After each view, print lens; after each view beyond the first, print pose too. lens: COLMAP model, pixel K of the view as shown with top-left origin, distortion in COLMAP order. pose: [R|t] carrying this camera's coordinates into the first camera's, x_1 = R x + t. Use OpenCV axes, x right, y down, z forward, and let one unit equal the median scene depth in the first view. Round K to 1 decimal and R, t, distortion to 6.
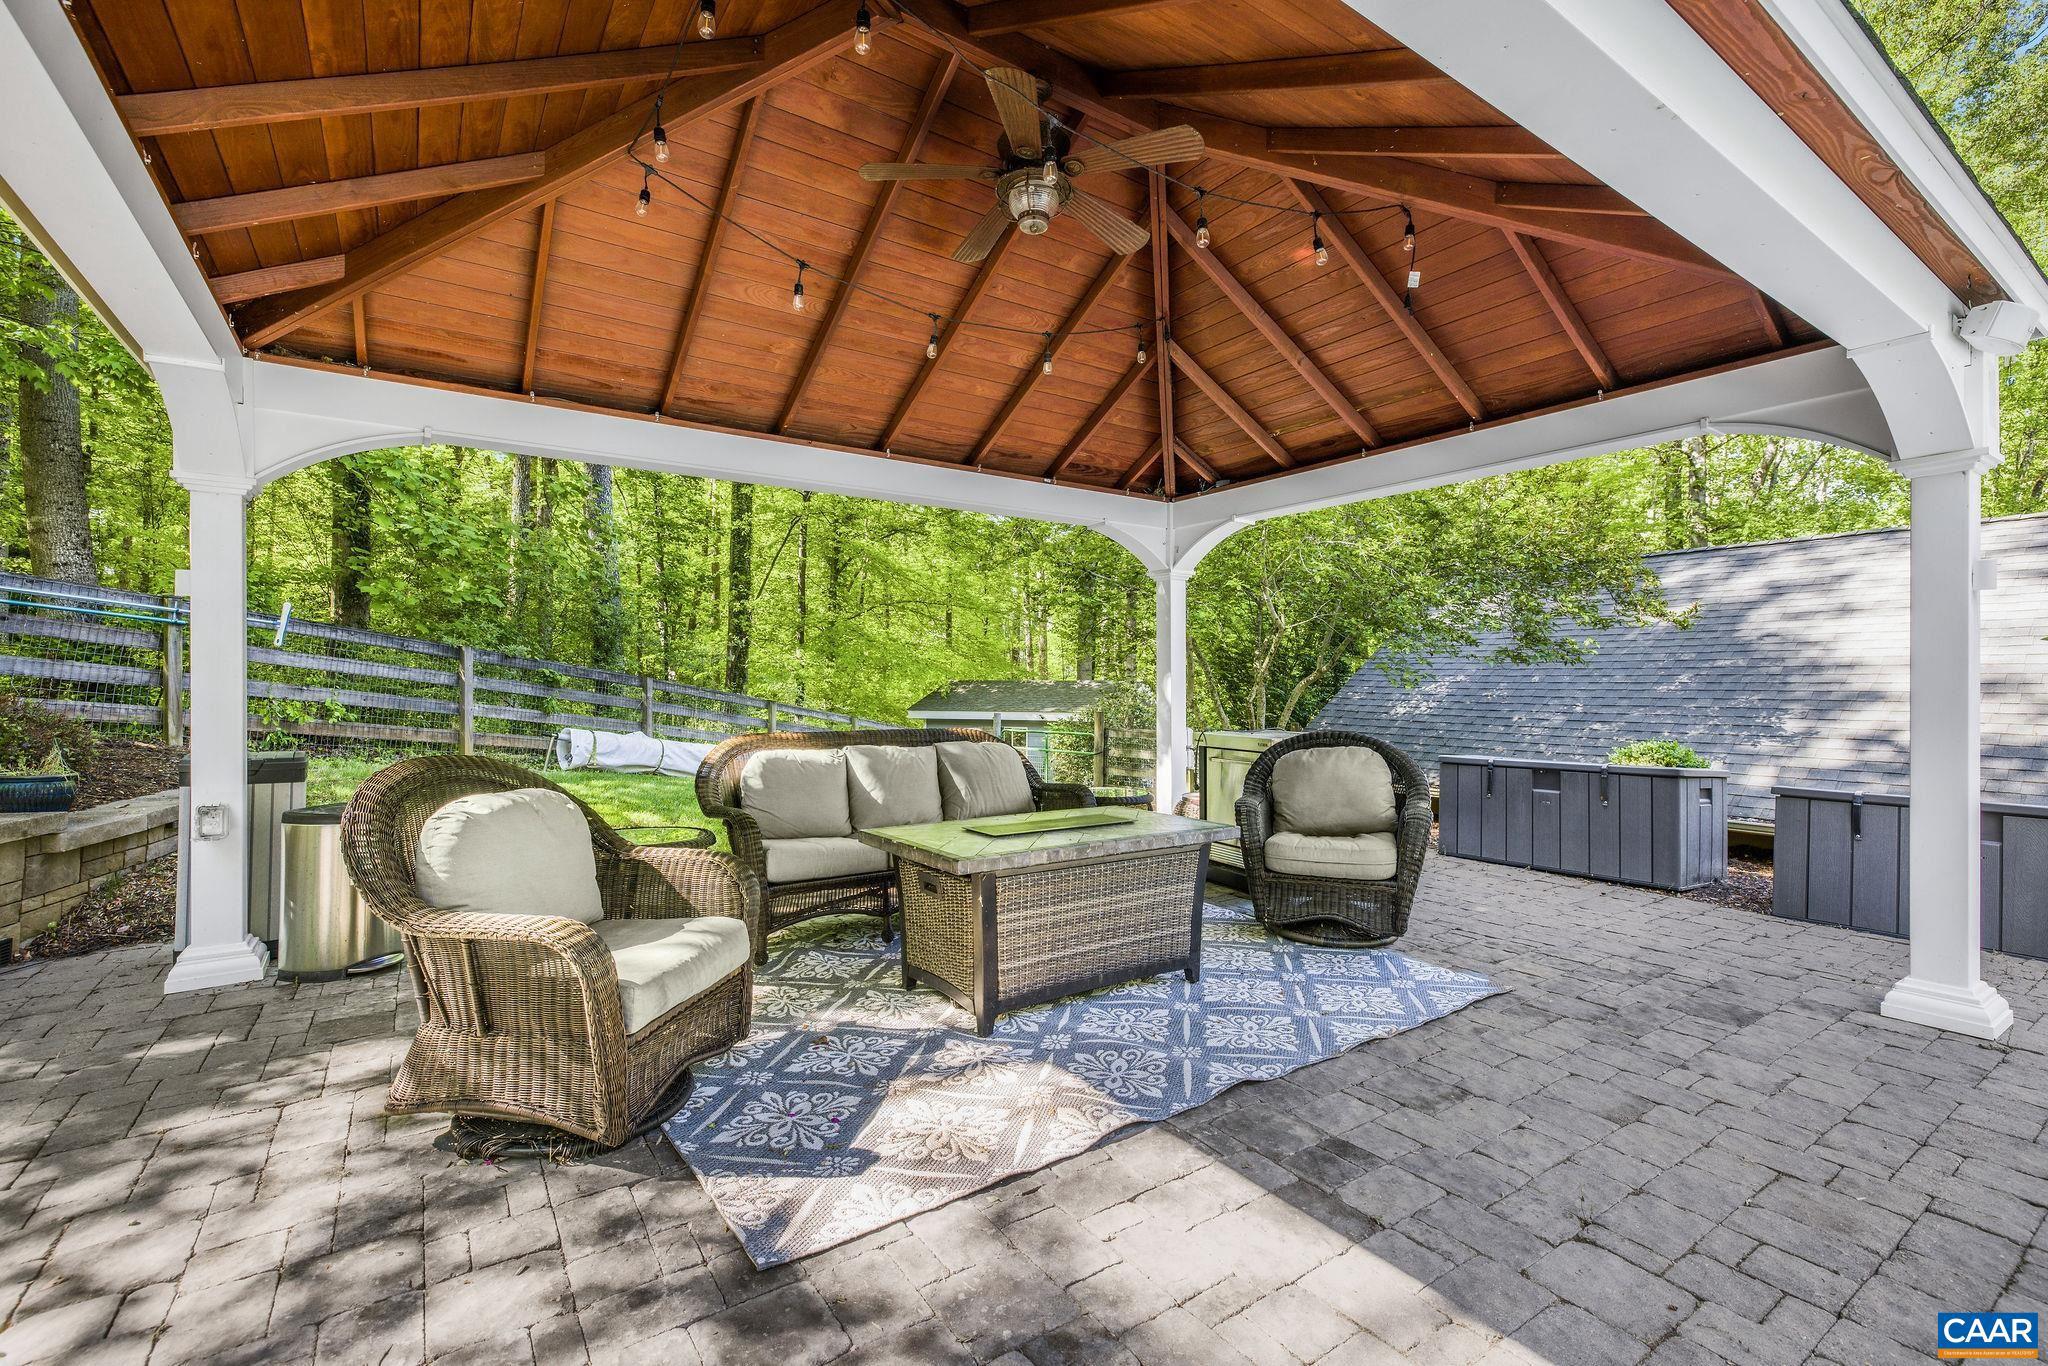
lens RADIAL K [[852.5, 0, 1024.0], [0, 852.5, 683.0], [0, 0, 1]] dist [-0.000938, 0.000507]
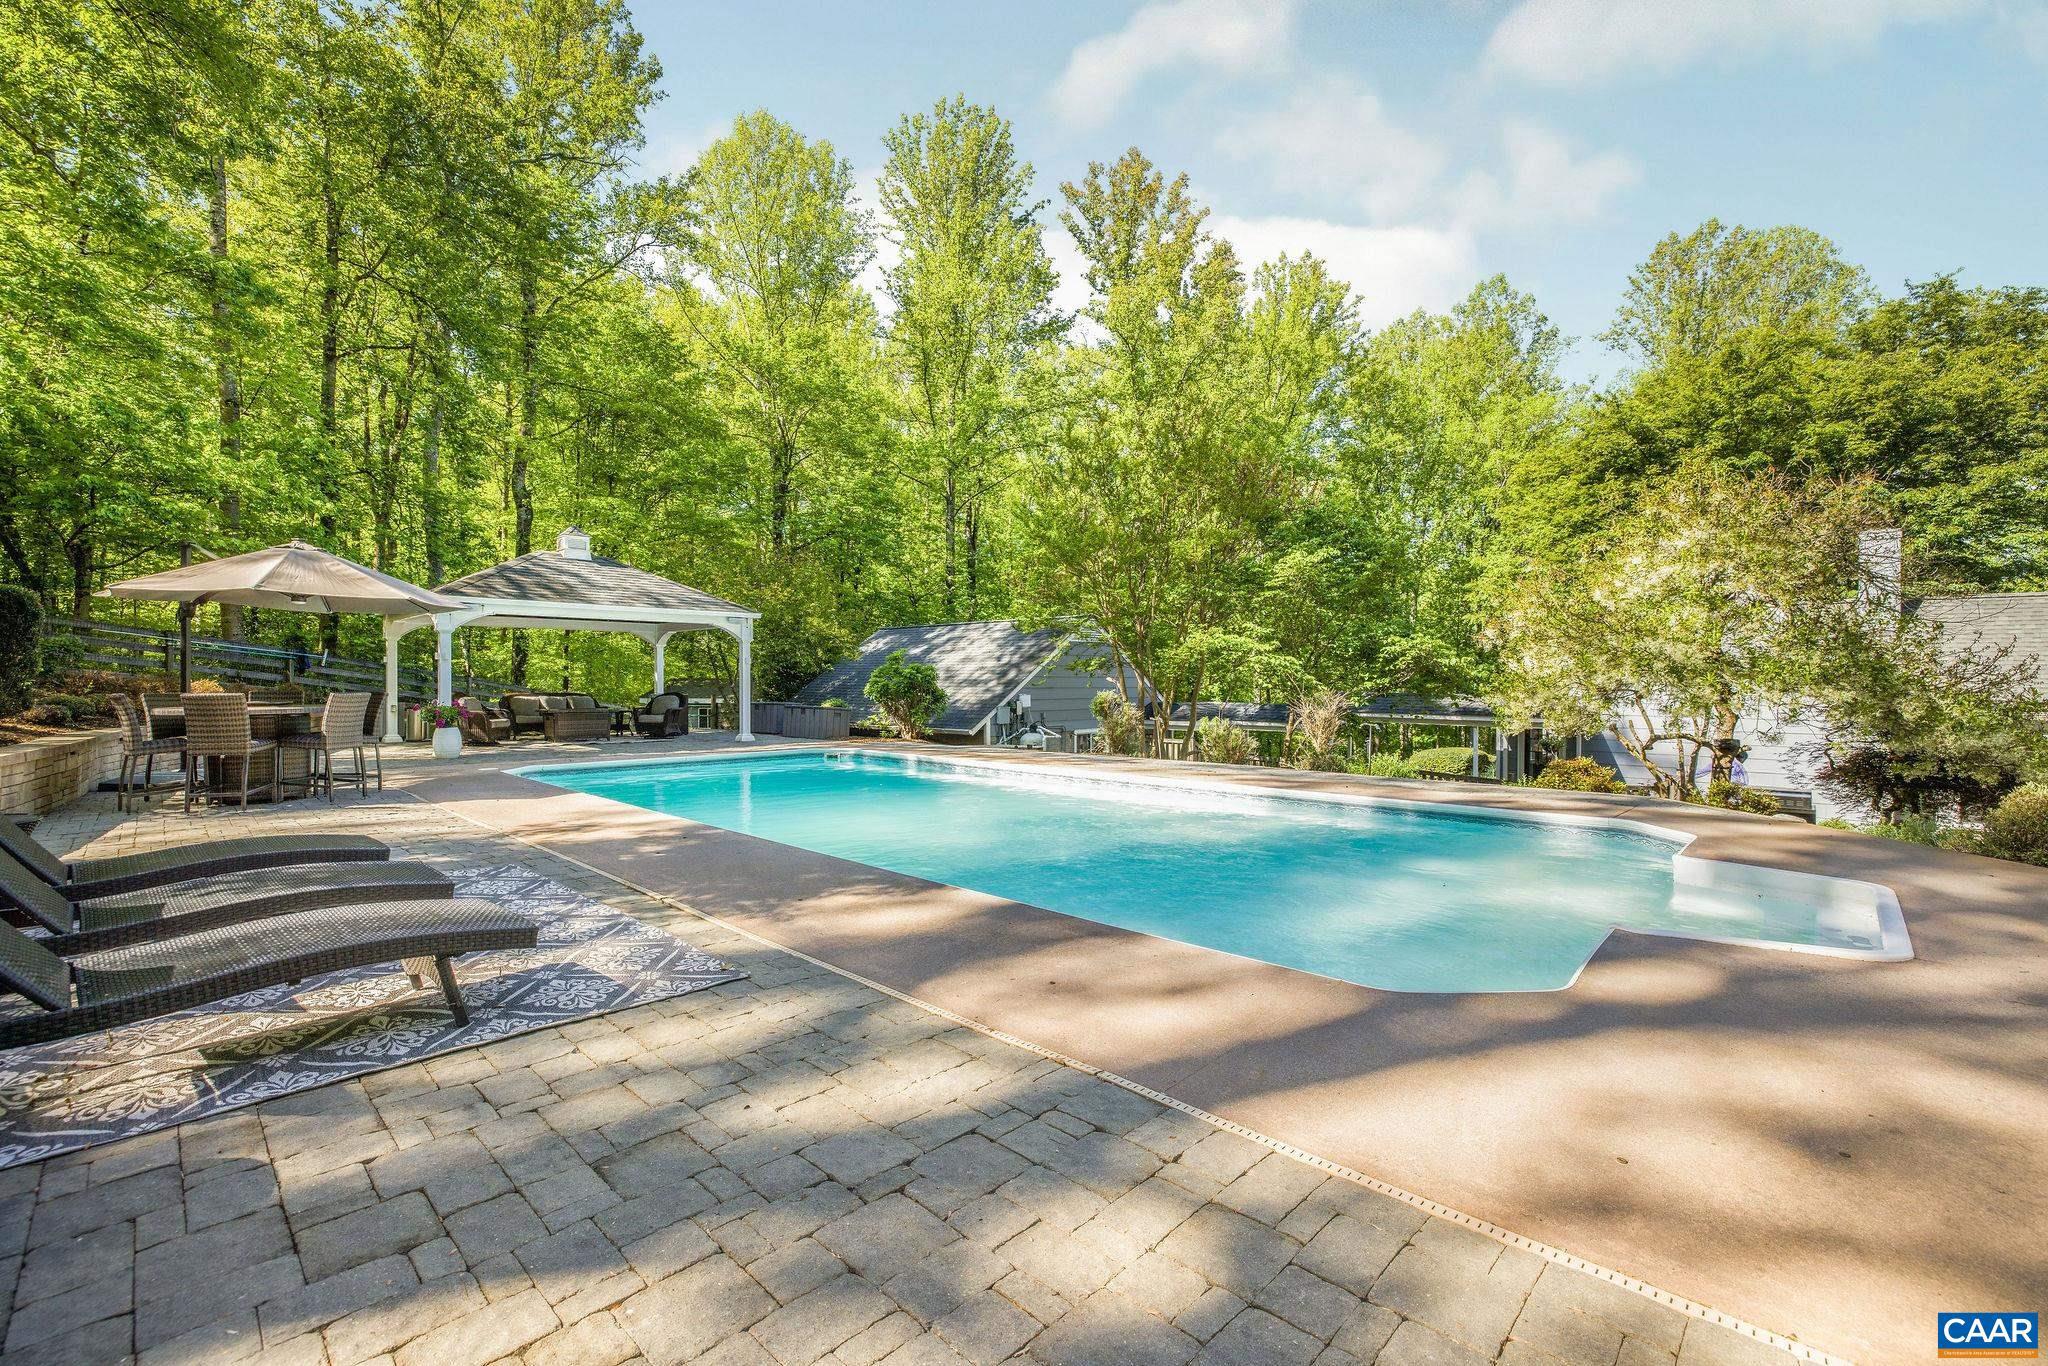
lens RADIAL K [[852.5, 0, 1024.0], [0, 852.5, 683.0], [0, 0, 1]] dist [-0.000938, 0.000507]
pose [[0.983508, 0.008159, 0.180682, 0.646913], [-0.010385, 0.999881, 0.011378, -0.033548], [-0.180568, -0.013066, 0.983476, -1.617116]]
